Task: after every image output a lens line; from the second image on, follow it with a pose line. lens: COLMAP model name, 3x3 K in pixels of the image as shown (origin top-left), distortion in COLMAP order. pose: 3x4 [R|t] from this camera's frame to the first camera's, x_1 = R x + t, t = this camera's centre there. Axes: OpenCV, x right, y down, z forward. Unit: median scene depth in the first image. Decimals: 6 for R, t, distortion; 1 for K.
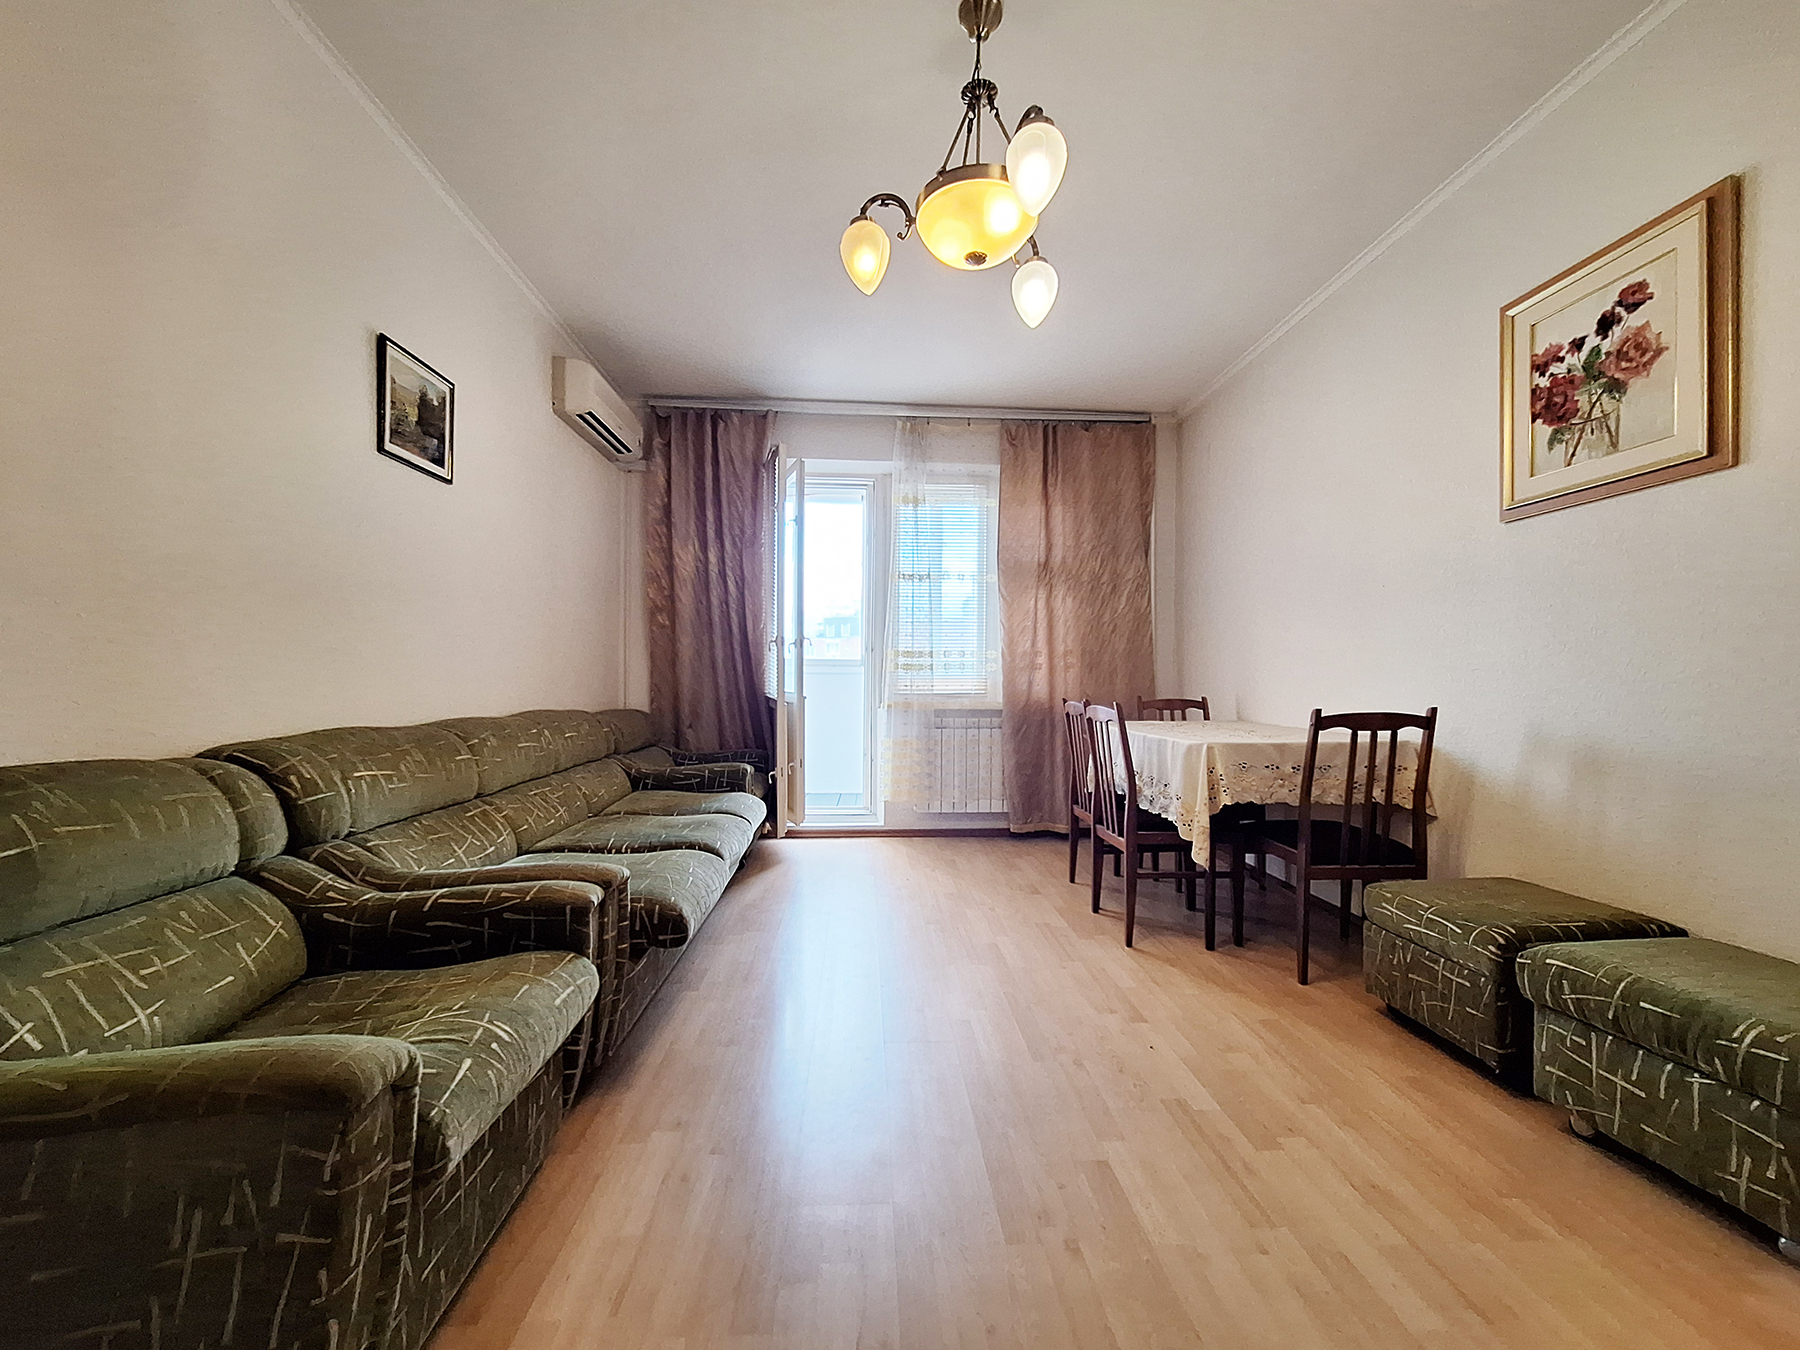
lens RADIAL K [[707.5, 0, 898.5], [0, 707.5, 689.6], [0, 0, 1]] dist [-0.003306, 0.000237]
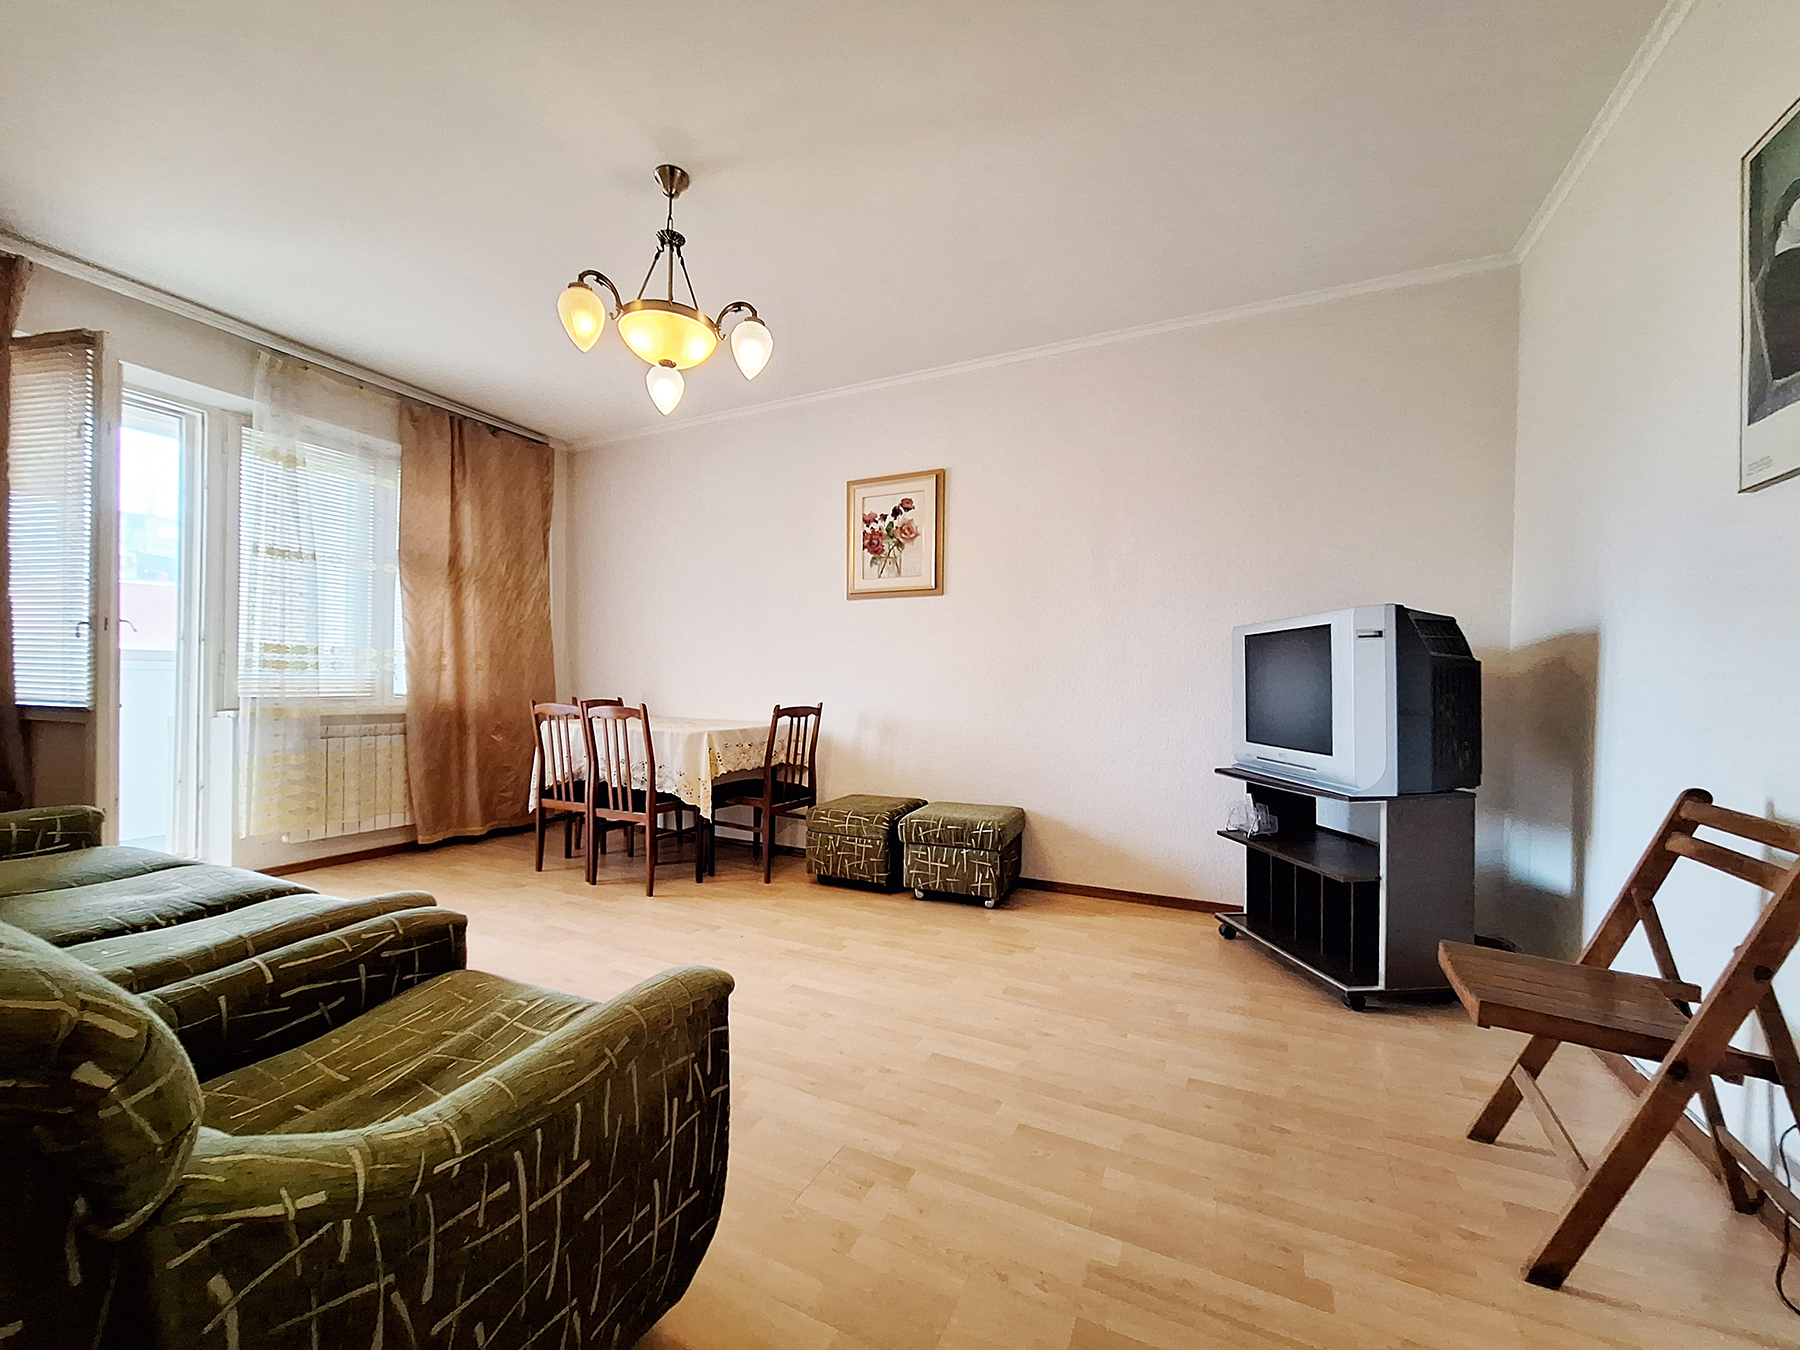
lens RADIAL K [[707.5, 0, 898.5], [0, 707.5, 689.6], [0, 0, 1]] dist [-0.003306, 0.000237]
pose [[0.489916, -0.003931, 0.871761, -0.645553], [0.000192, 0.999990, 0.004402, -0.013322], [-0.871770, -0.001989, 0.489912, -0.006015]]
